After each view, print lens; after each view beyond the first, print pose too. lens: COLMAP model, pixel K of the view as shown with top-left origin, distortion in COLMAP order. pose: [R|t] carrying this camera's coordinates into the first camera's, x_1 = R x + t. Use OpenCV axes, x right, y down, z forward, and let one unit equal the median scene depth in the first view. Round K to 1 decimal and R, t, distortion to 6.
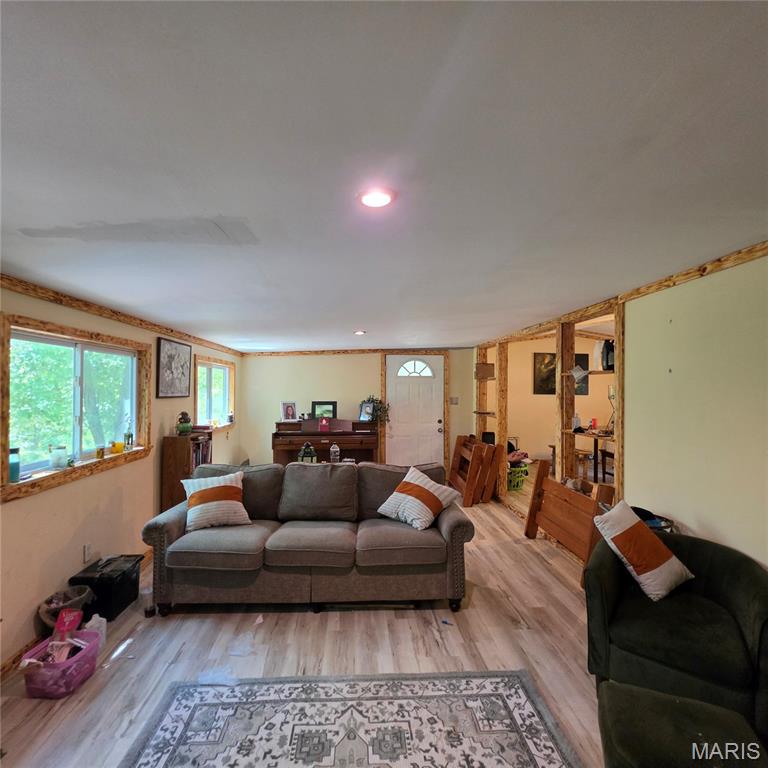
lens RADIAL K [[408.2, 0, 380.4], [0, 408.2, 385.1], [0, 0, 1]] dist [-0.020797, 0.002736]
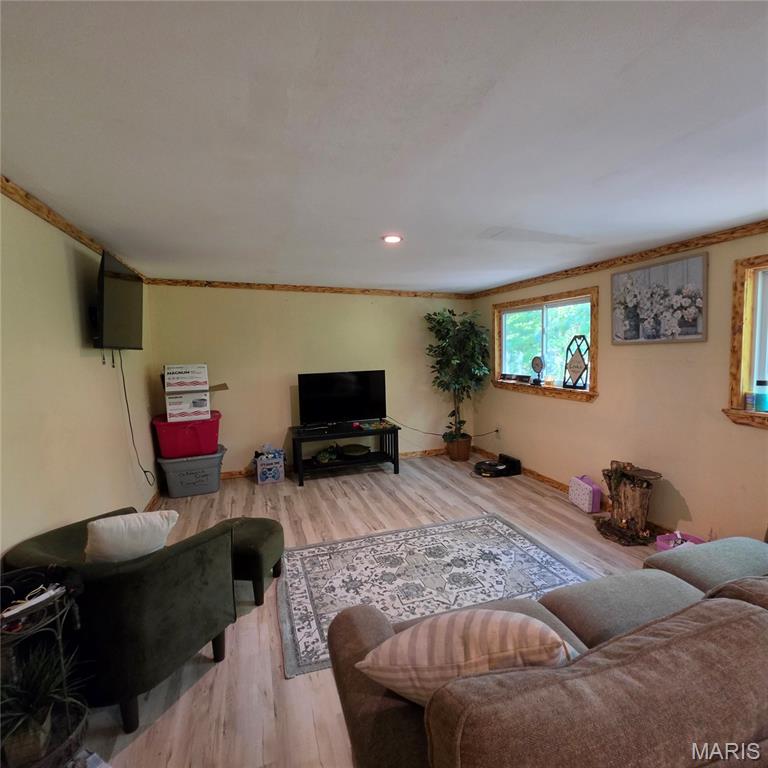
lens RADIAL K [[408.2, 0, 382.2], [0, 408.2, 383.8], [0, 0, 1]] dist [-0.020797, 0.002736]
pose [[-0.968160, 0.052367, -0.244795, 0.405536], [0.033828, 0.996274, 0.079337, 0.055189], [0.248038, 0.068530, -0.966323, 2.159220]]
